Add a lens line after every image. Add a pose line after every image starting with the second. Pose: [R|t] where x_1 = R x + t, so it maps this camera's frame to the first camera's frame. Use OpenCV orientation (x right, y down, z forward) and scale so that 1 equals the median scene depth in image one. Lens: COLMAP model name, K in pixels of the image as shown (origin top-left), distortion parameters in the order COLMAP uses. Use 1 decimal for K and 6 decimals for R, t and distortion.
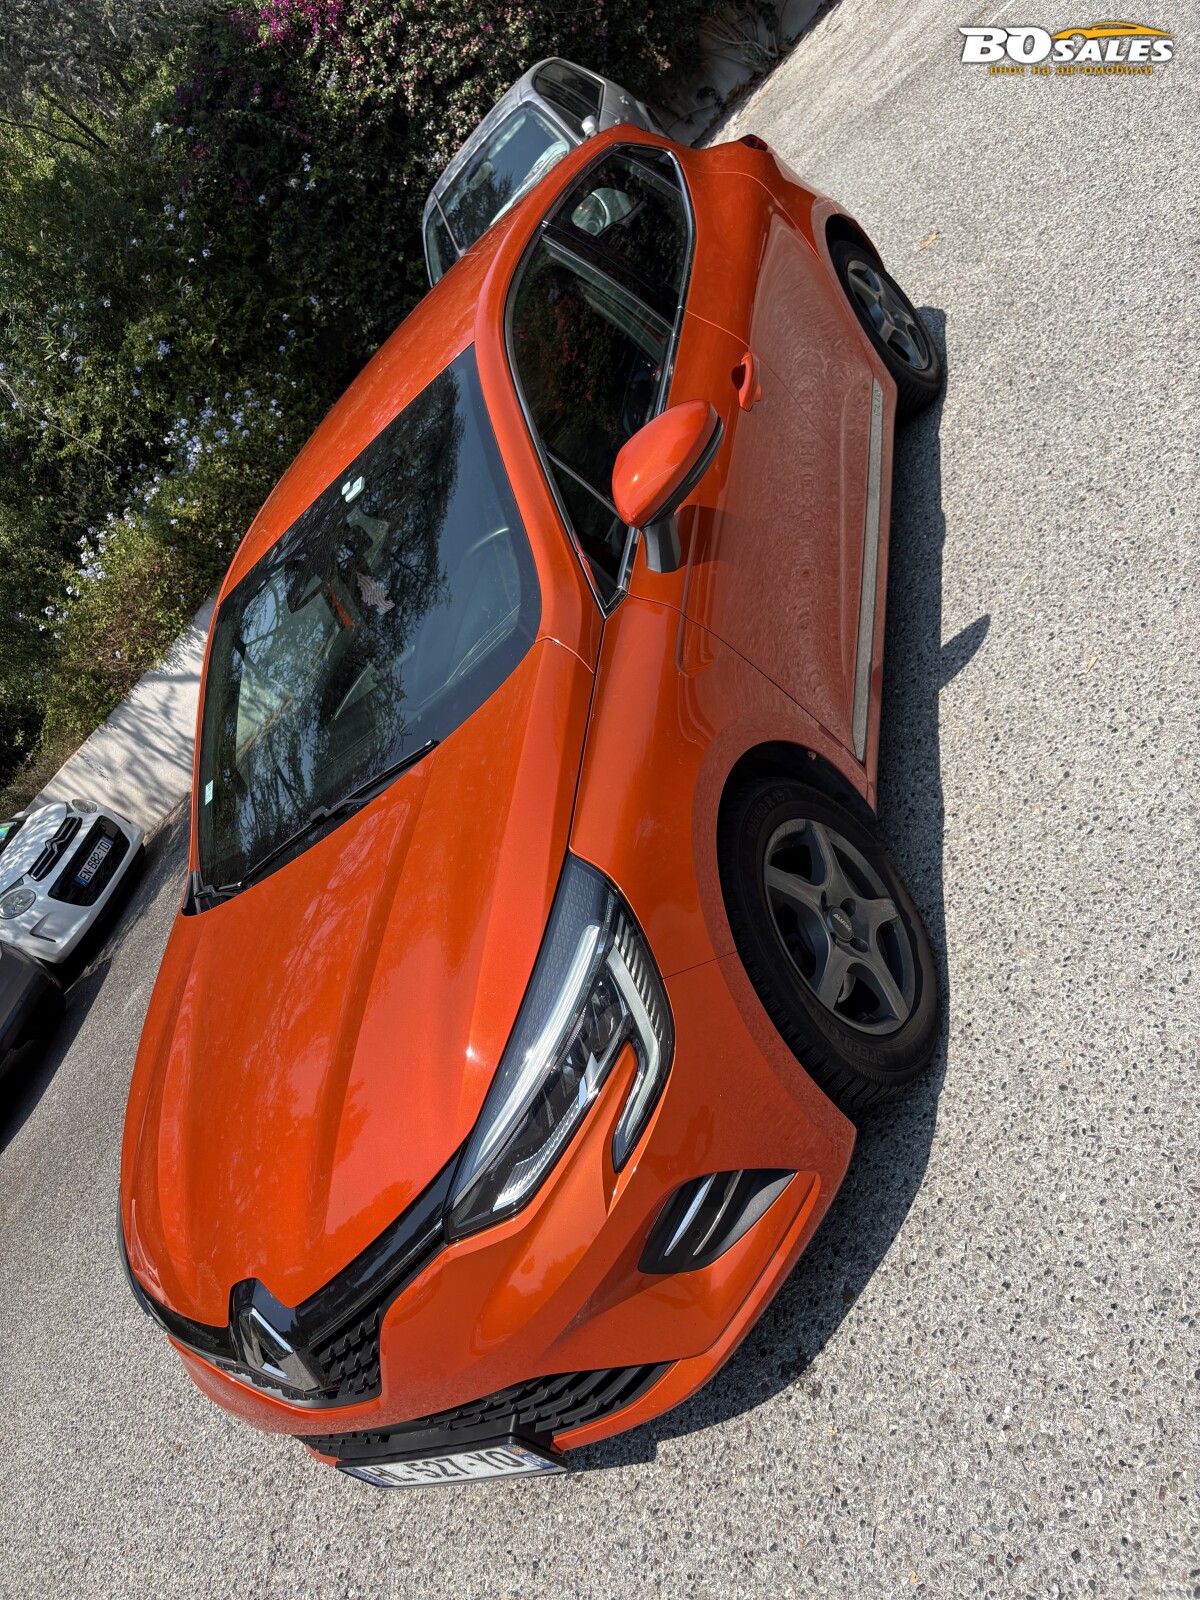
lens RADIAL K [[1209.2, 0, 597.1], [0, 1209.2, 799.5], [0, 0, 1]] dist [0.037747, -0.019792]
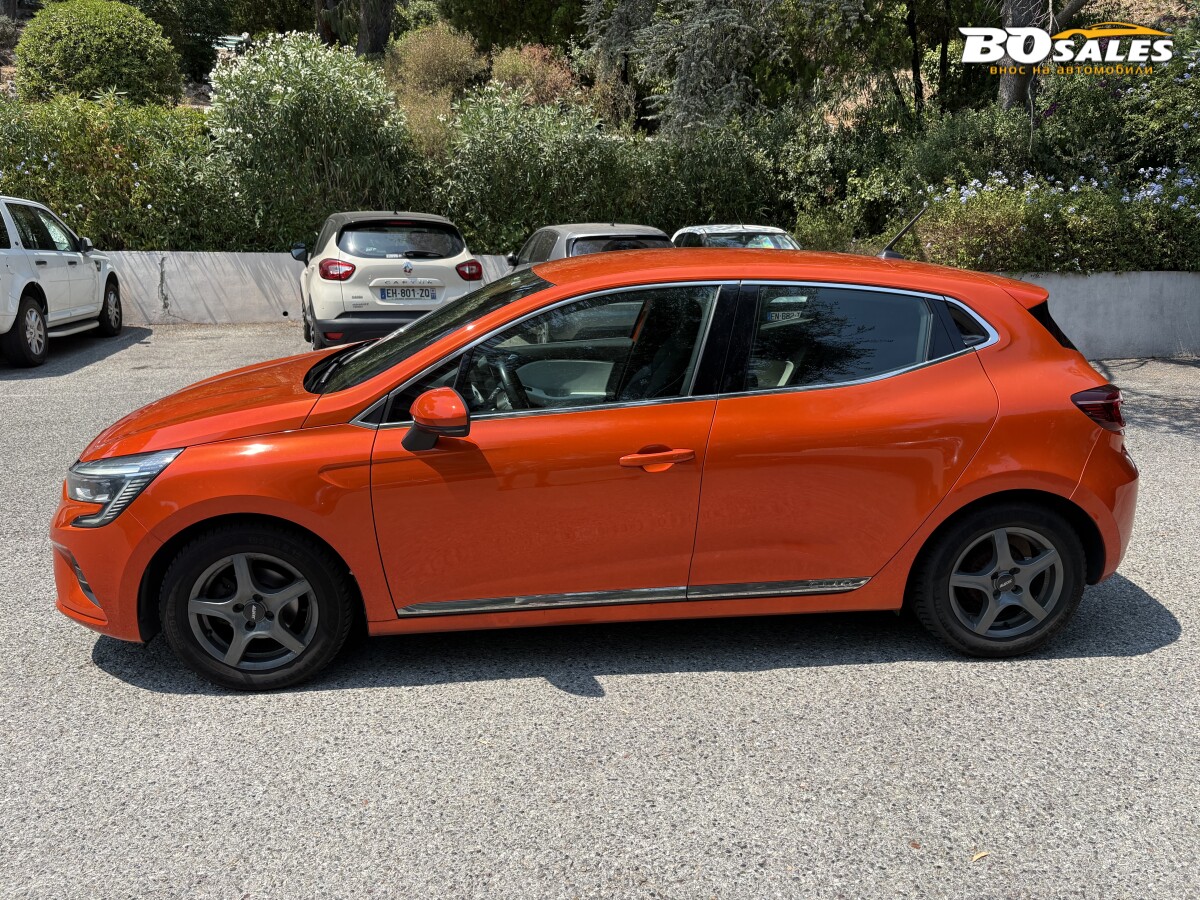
lens RADIAL K [[906.9, 0, 598.1], [0, 906.9, 451.7], [0, 0, 1]] dist [0.037747, -0.019792]
pose [[0.258311, 0.854086, -0.451457, 0.599155], [-0.731668, 0.478111, 0.485871, -0.847194], [0.630822, 0.204810, 0.748409, 0.198318]]
